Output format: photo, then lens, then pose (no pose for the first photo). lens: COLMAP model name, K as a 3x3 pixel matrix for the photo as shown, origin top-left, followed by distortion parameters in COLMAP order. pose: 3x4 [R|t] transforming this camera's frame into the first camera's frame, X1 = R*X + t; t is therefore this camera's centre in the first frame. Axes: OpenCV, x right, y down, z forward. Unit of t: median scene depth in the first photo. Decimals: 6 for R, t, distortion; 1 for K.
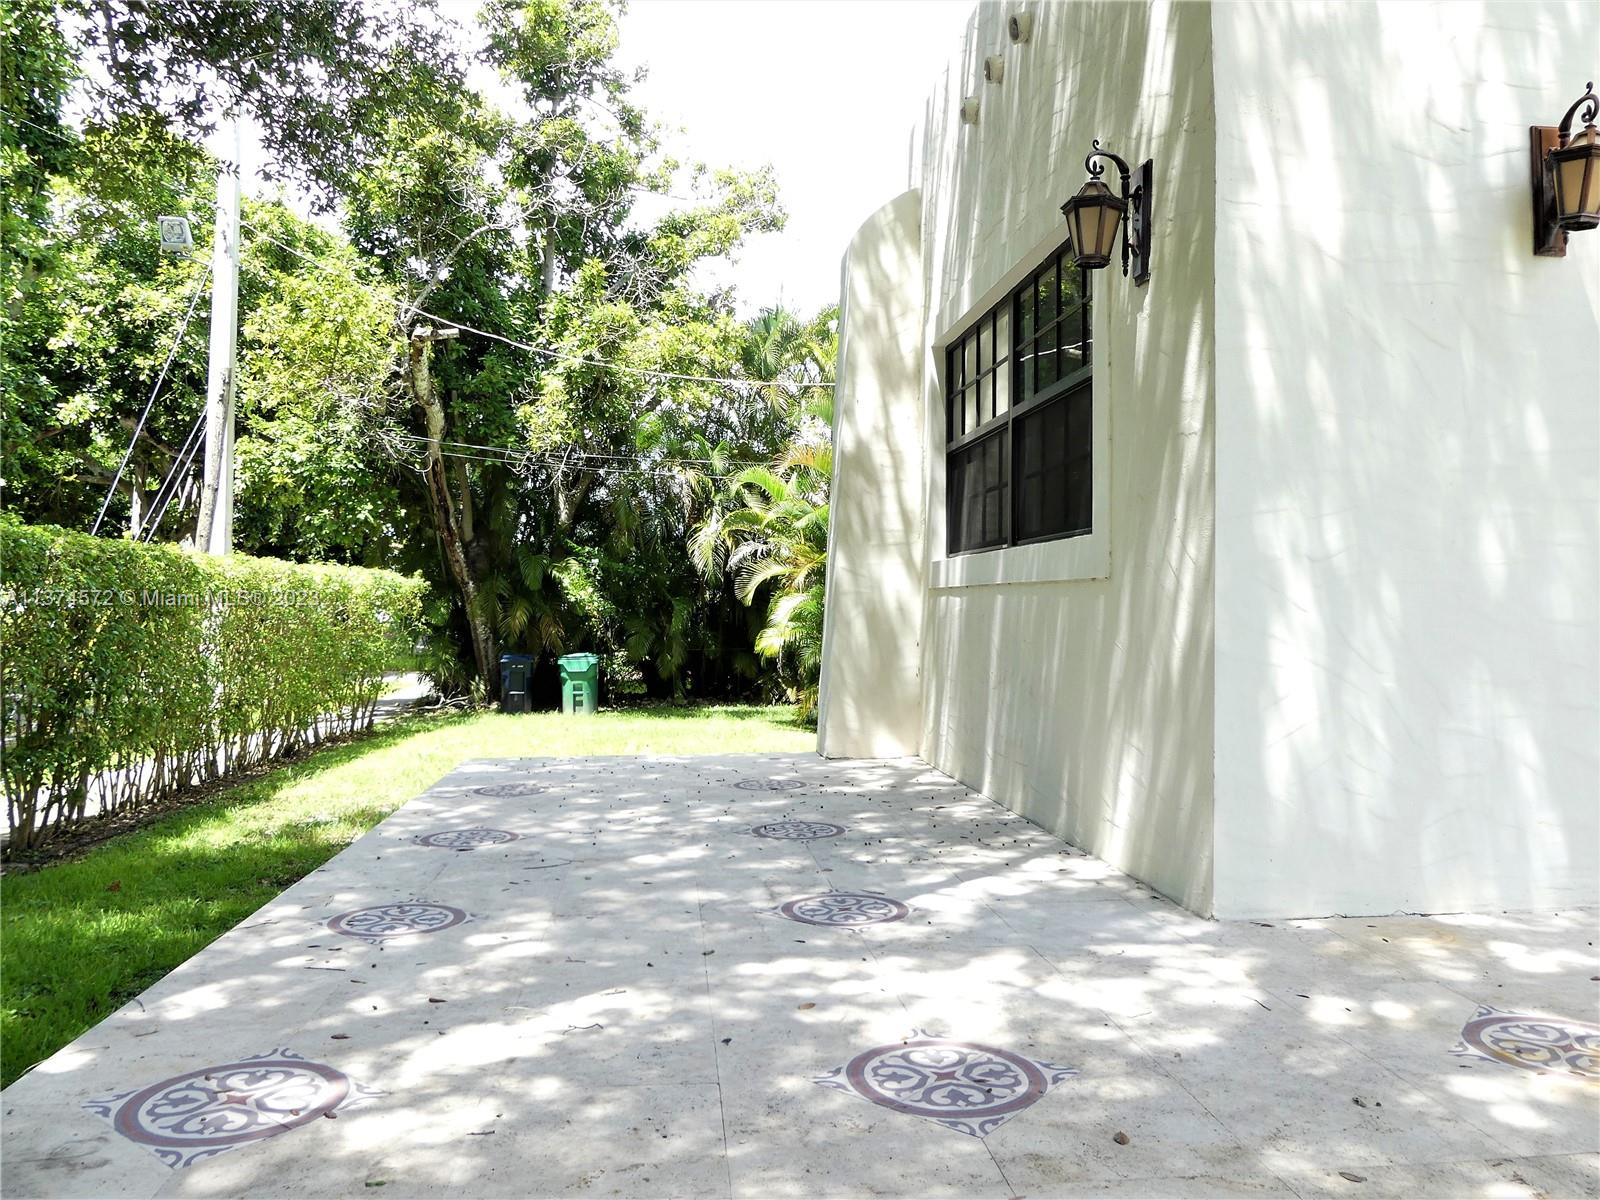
lens RADIAL K [[1187.5, 0, 796.6], [0, 1187.5, 598.0], [0, 0, 1]] dist [-0.018142, 0.009046]
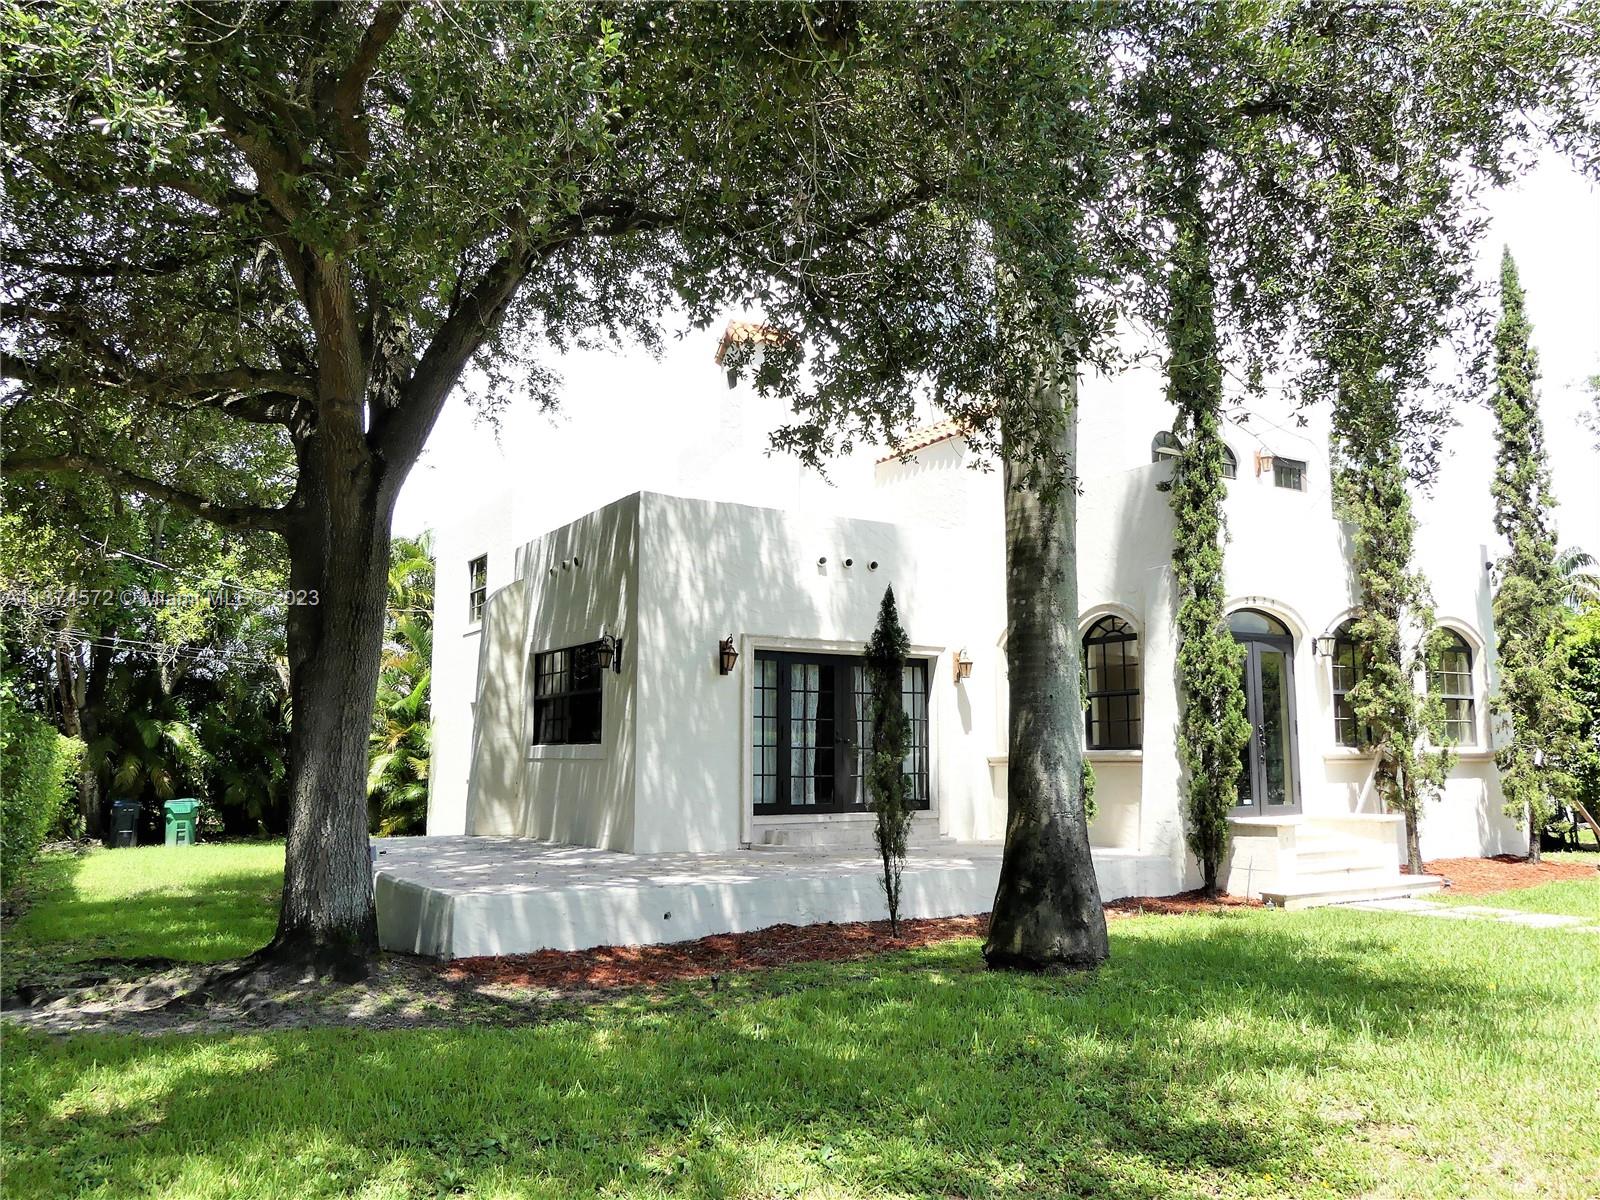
lens RADIAL K [[1187.5, 0, 797.8], [0, 1187.5, 597.6], [0, 0, 1]] dist [-0.018142, 0.009046]
pose [[0.904714, 0.055651, 0.422368, -0.135316], [-0.002811, 0.992190, -0.124707, -0.010968], [-0.426009, 0.111637, 0.897805, -0.450402]]
